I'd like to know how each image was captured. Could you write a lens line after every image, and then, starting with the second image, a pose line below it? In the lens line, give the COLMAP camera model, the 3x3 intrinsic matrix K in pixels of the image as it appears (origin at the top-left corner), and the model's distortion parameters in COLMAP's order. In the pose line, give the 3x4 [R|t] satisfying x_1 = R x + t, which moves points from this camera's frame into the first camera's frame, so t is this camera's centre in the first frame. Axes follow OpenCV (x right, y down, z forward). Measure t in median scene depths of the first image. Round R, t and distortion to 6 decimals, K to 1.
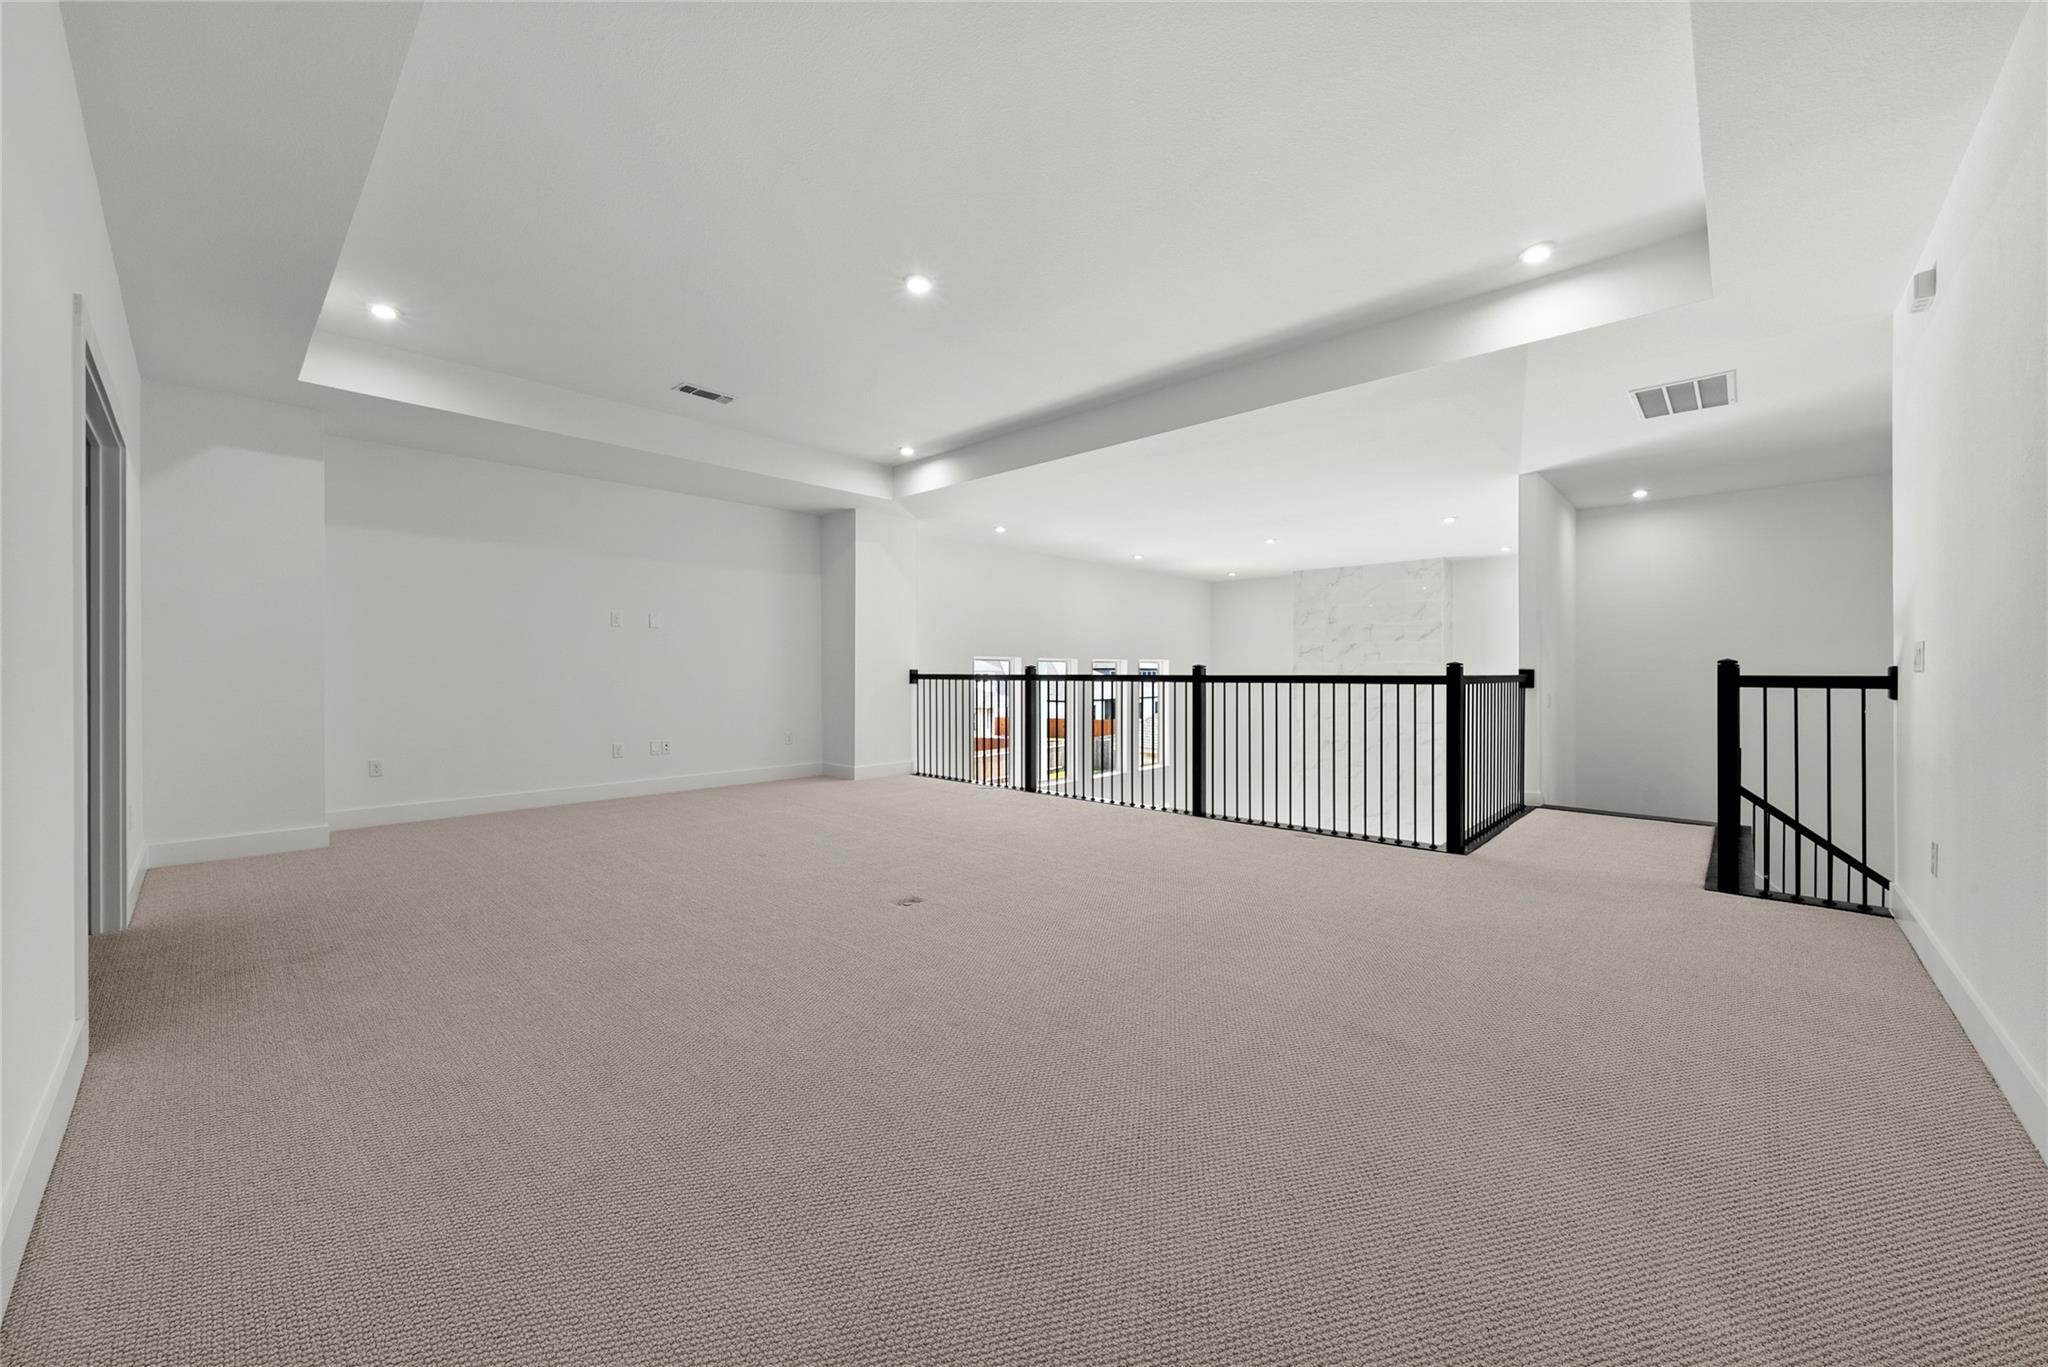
lens RADIAL K [[766.2, 0, 1023.5], [0, 766.2, 672.5], [0, 0, 1]] dist [-0.000163, -0.000007]
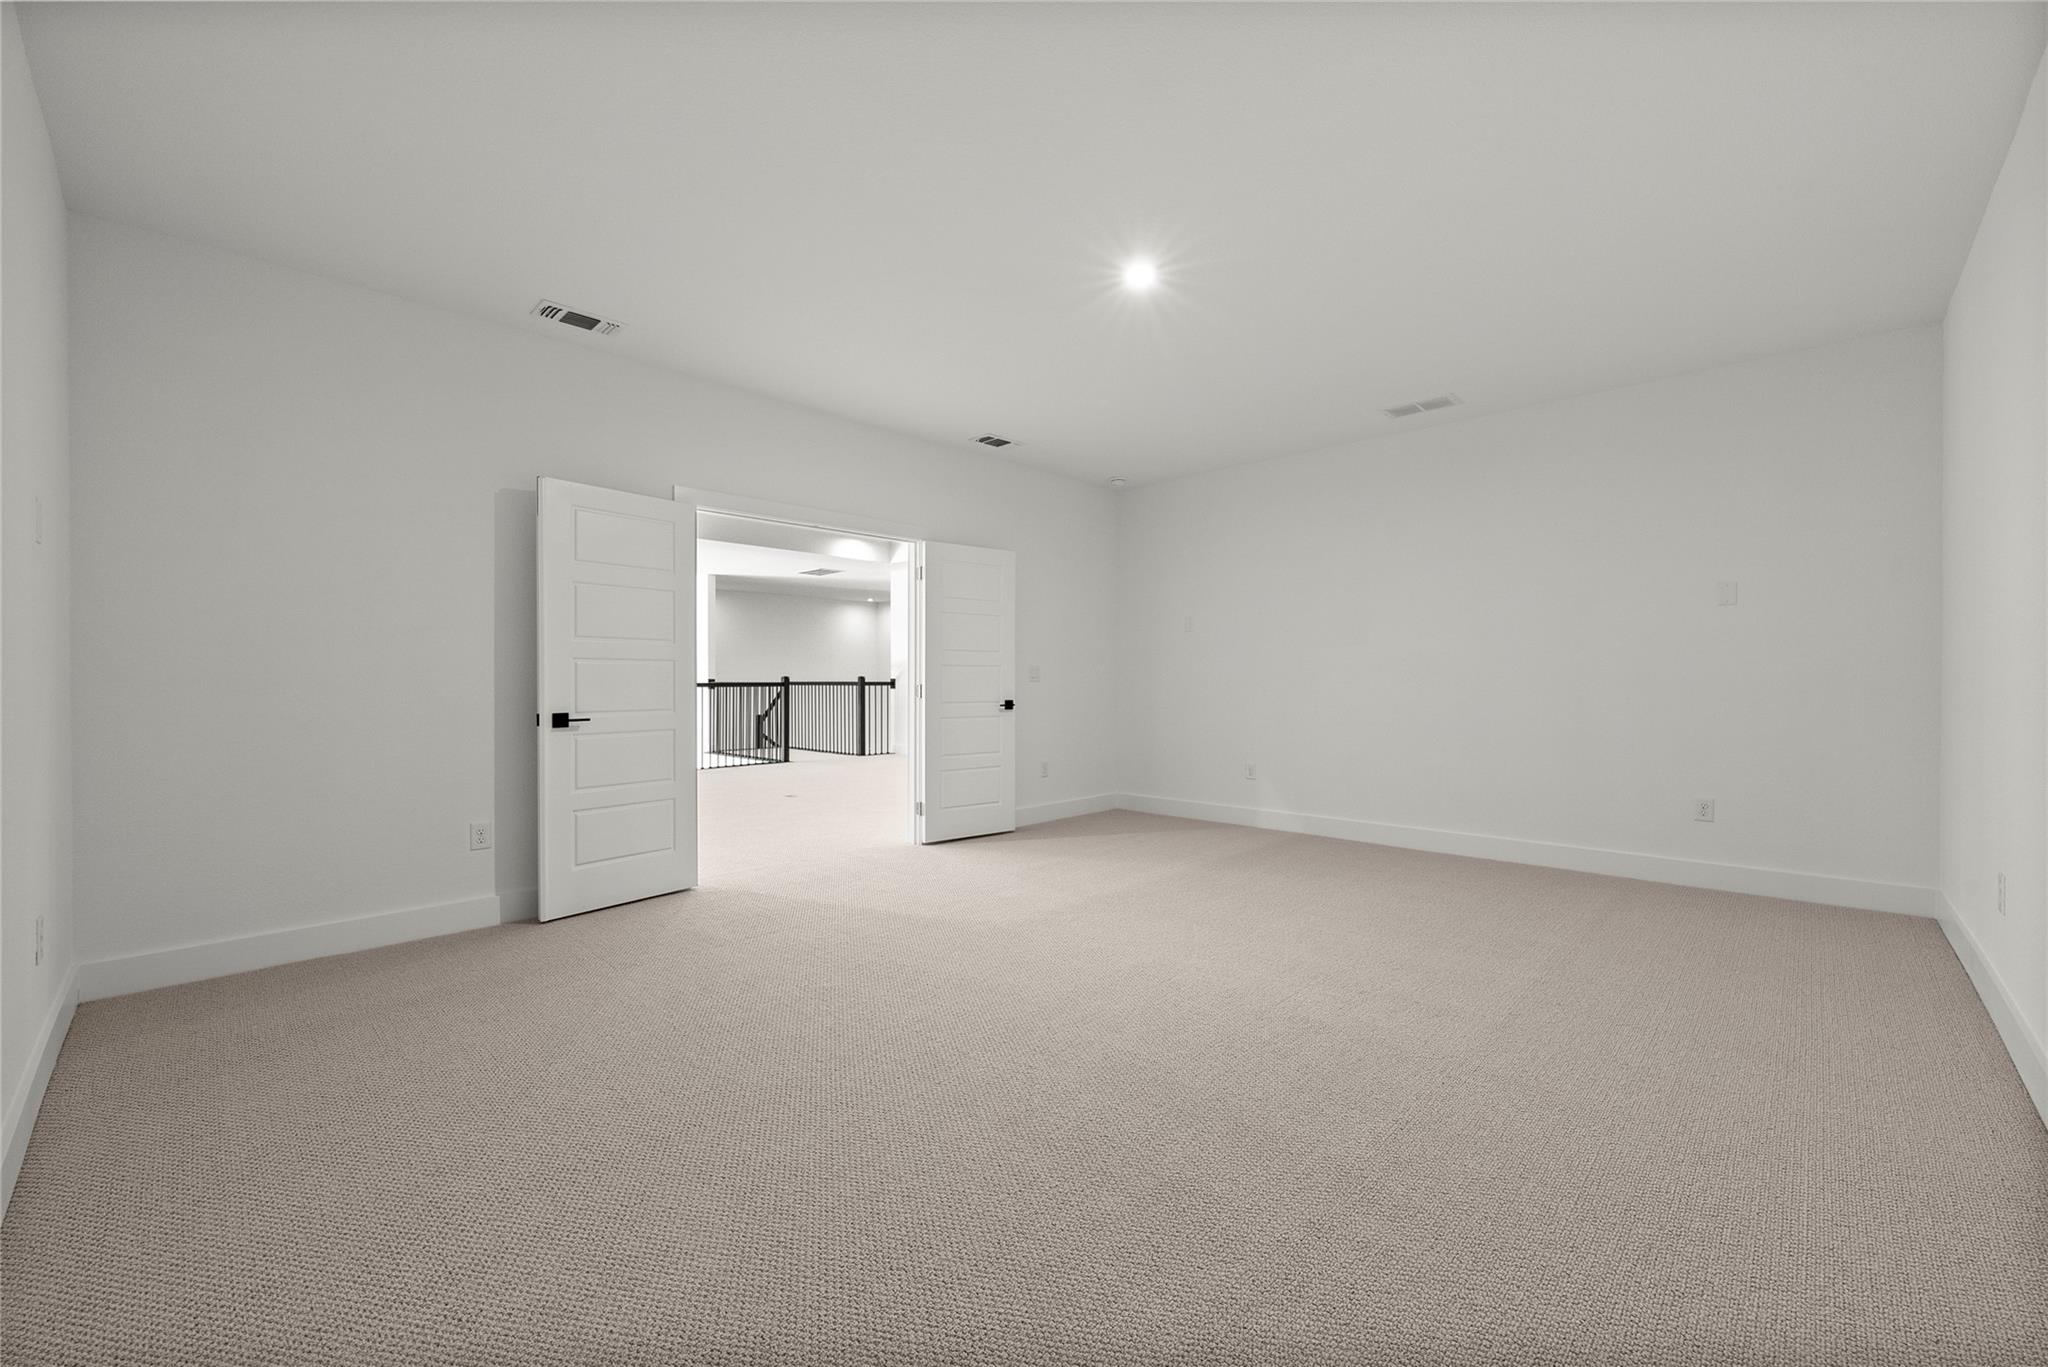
lens RADIAL K [[816.6, 0, 1019.9], [0, 816.6, 675.4], [0, 0, 1]] dist [-0.003551, -0.000233]
pose [[-0.476177, 0.008151, 0.879312, -1.720827], [0.004195, 0.999967, -0.006998, 0.003621], [-0.879339, 0.000356, -0.476196, 1.630948]]
